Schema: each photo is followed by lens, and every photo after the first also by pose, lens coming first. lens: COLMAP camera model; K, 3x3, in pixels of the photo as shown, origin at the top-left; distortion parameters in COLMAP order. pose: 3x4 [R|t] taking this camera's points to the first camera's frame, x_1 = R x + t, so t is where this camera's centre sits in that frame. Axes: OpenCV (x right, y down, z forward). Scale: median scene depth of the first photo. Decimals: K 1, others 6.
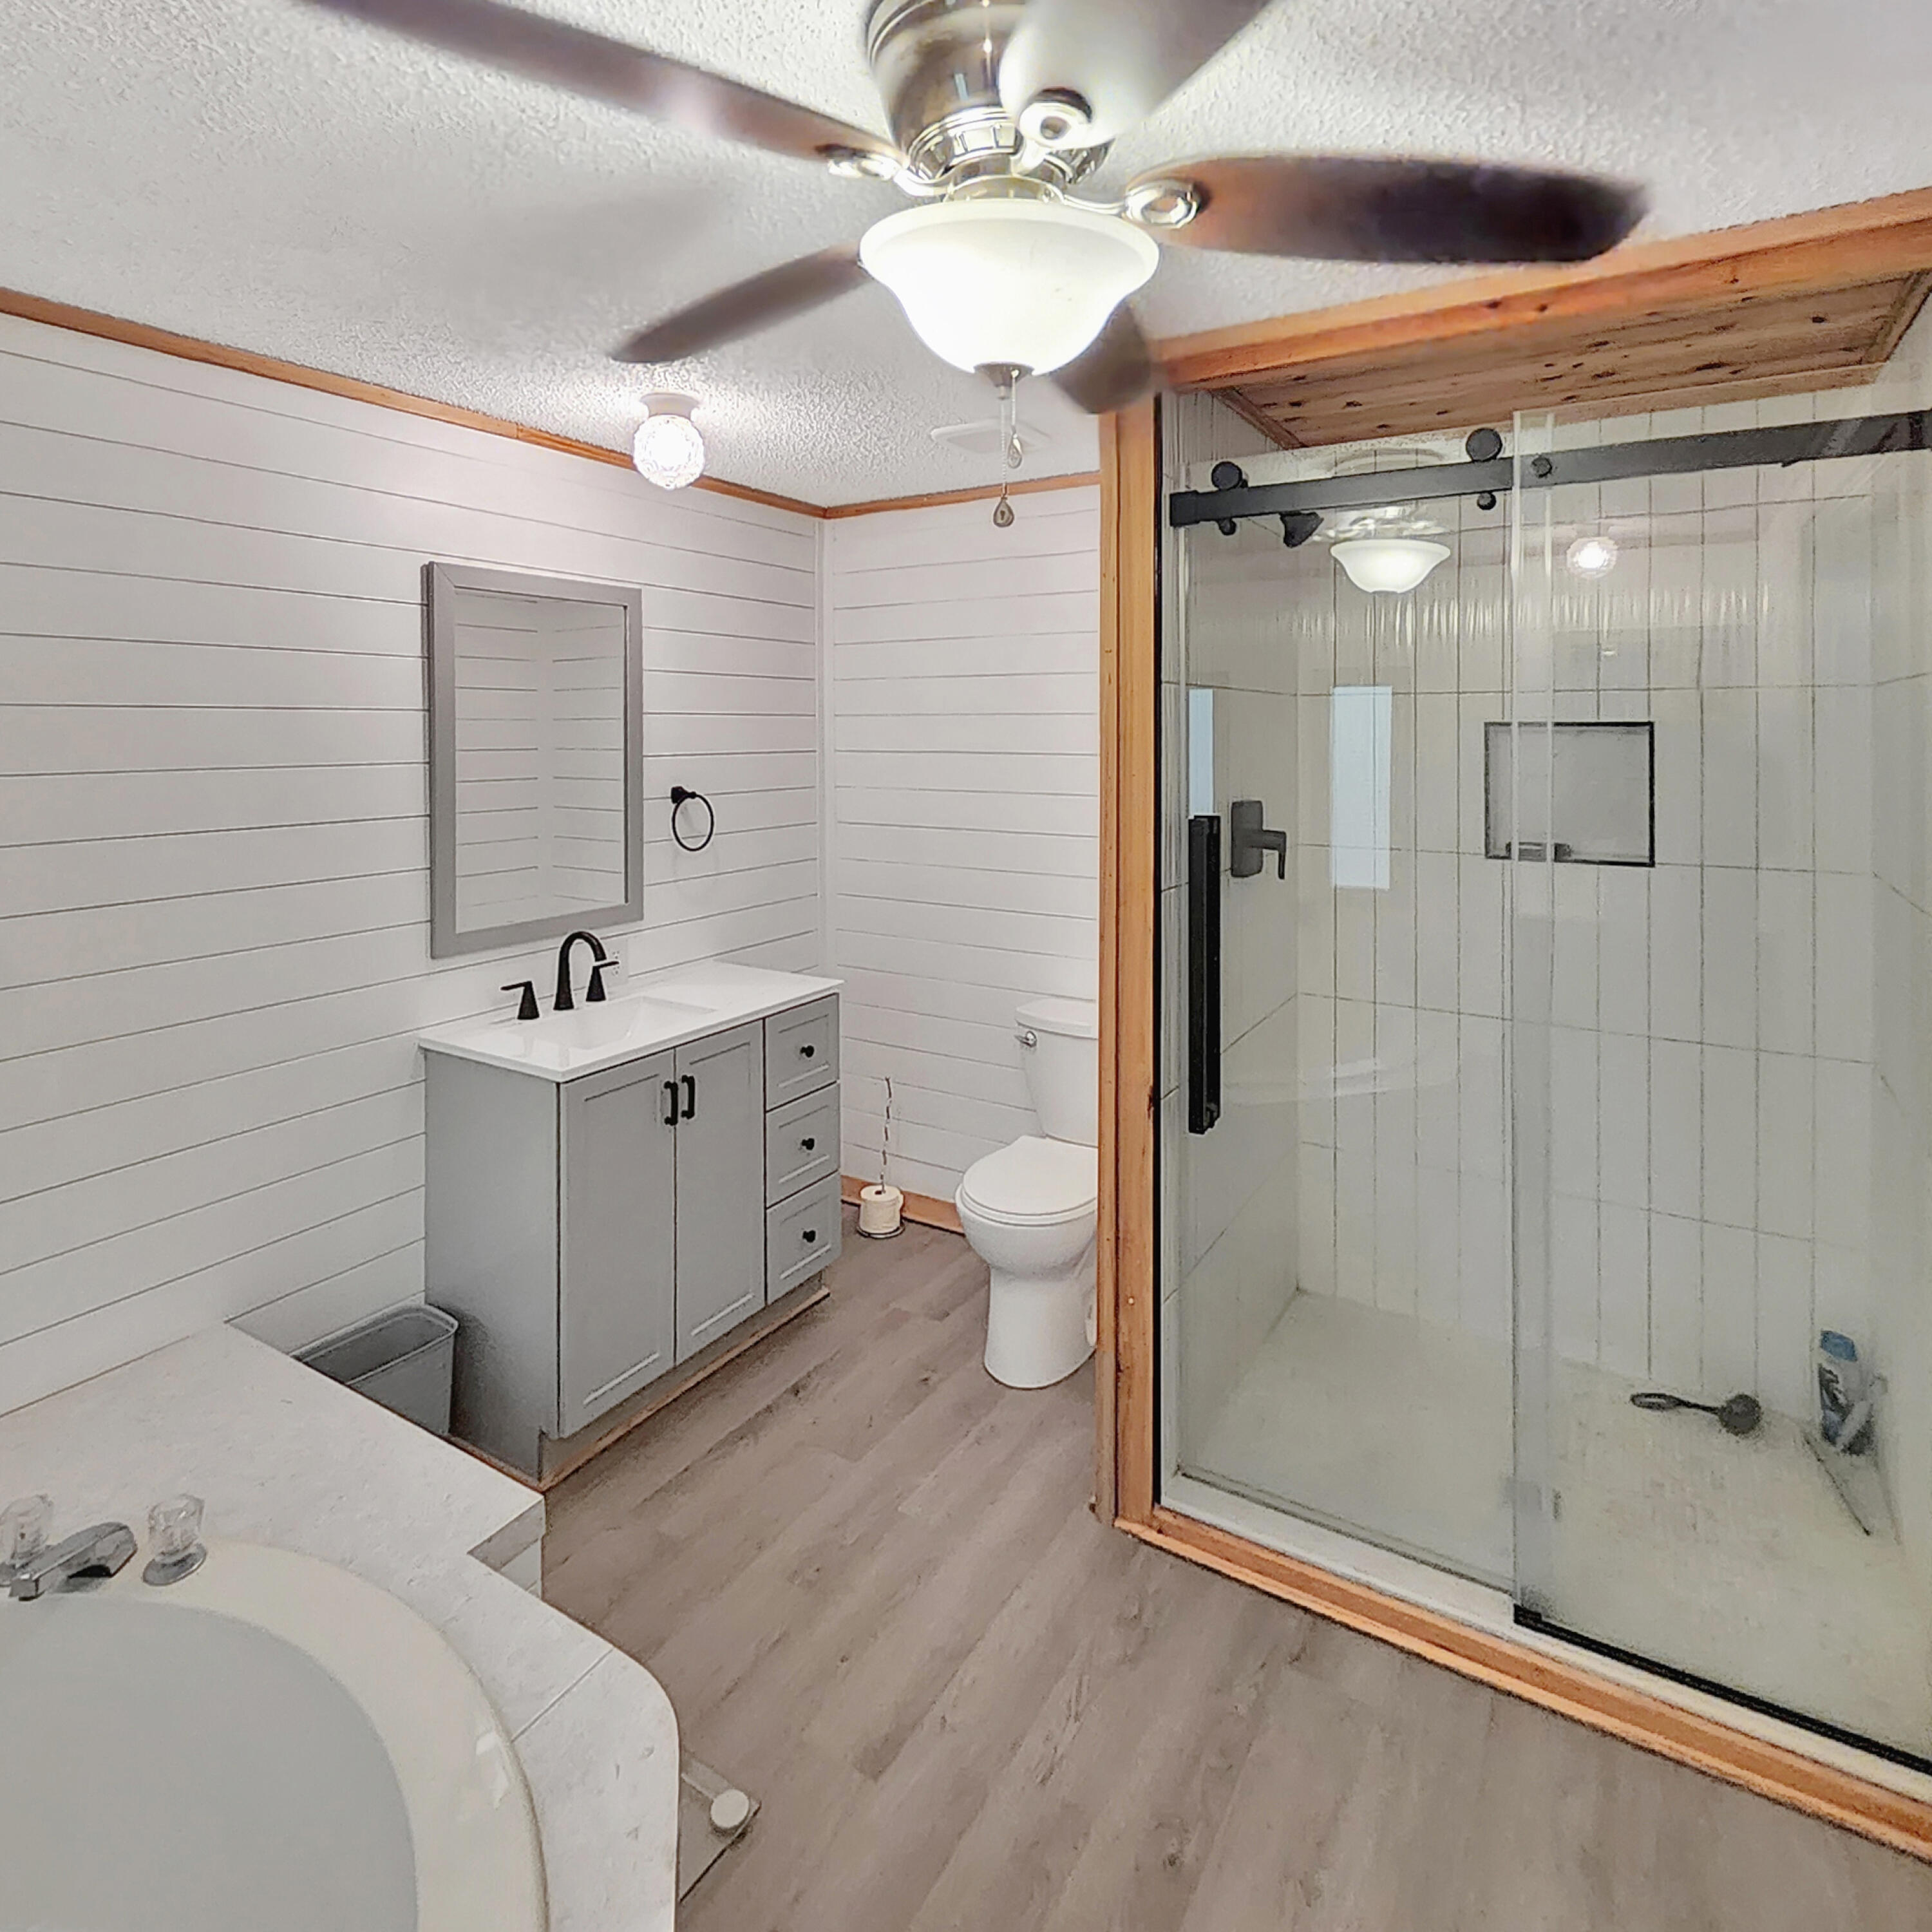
lens RADIAL K [[1084.8, 0, 965.9], [0, 1084.8, 852.3], [0, 0, 1]] dist [0.000071, 0.000977]
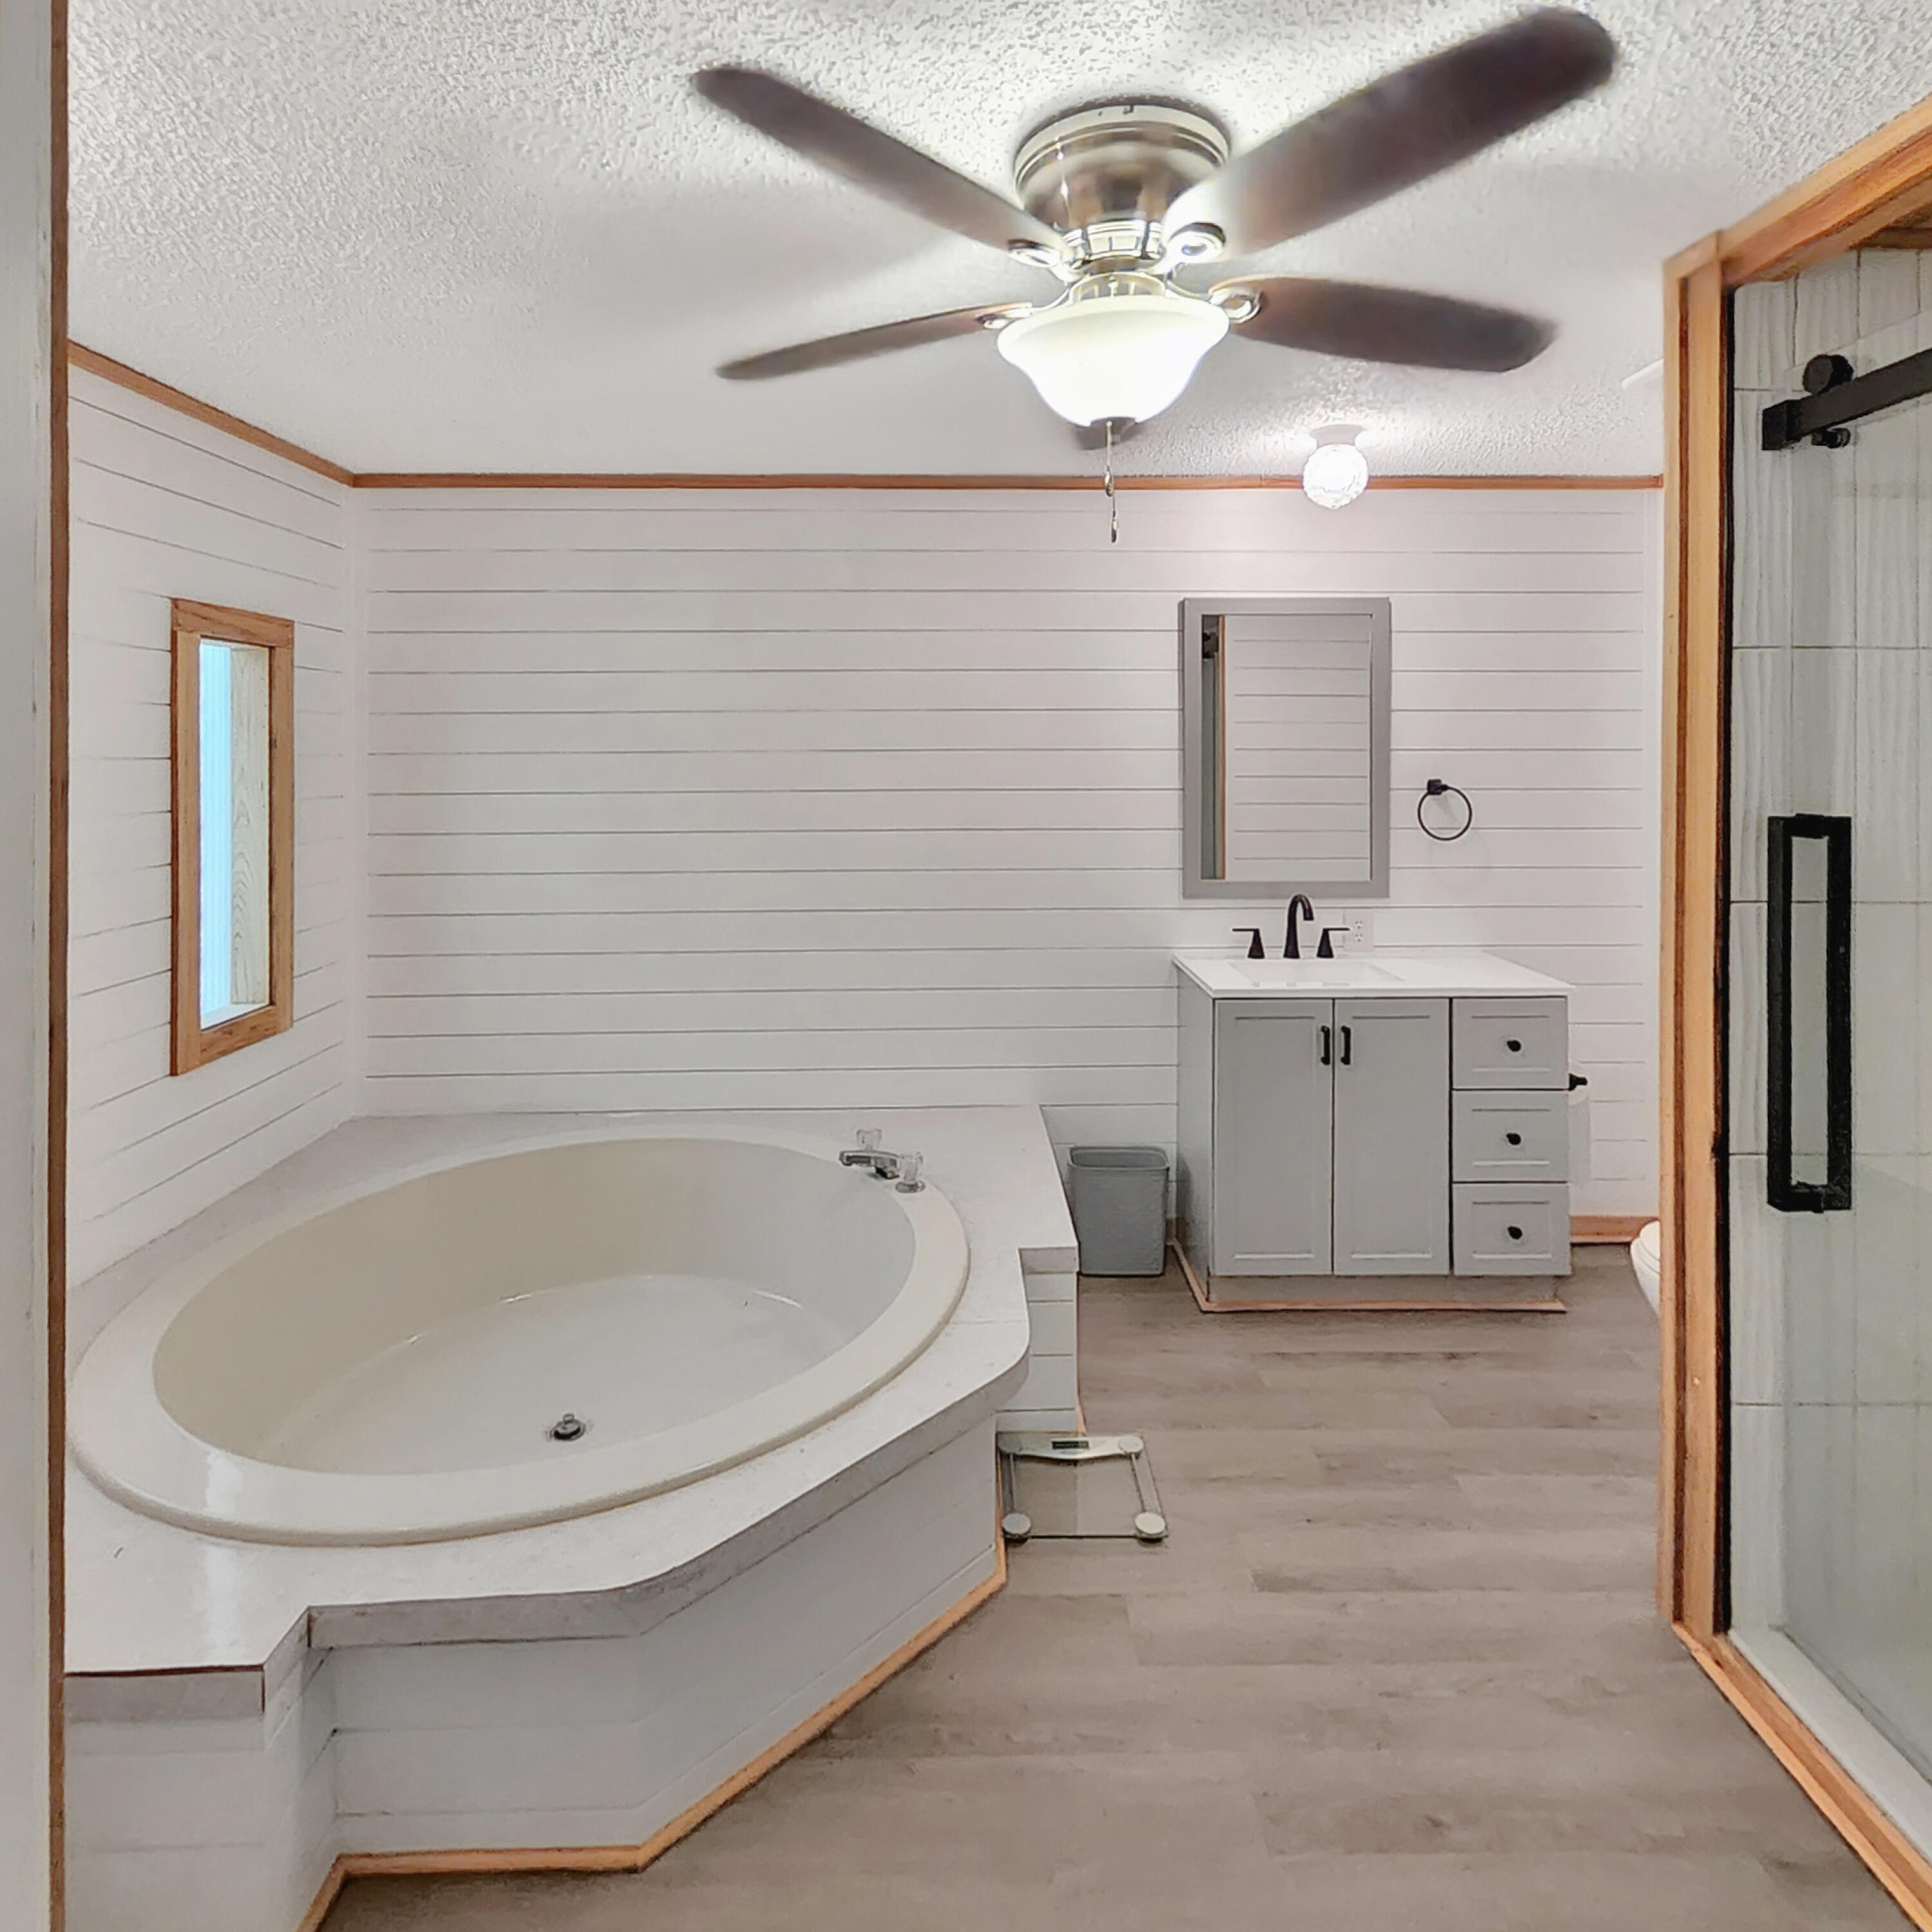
lens RADIAL K [[1082.9, 0, 981.1], [0, 1082.9, 898.3], [0, 0, 1]] dist [-0.000467, -0.000420]
pose [[0.551936, 0.113448, -0.826134, 0.444869], [-0.081651, 0.993294, 0.081853, 0.007060], [0.829880, 0.022277, 0.557498, 0.031302]]
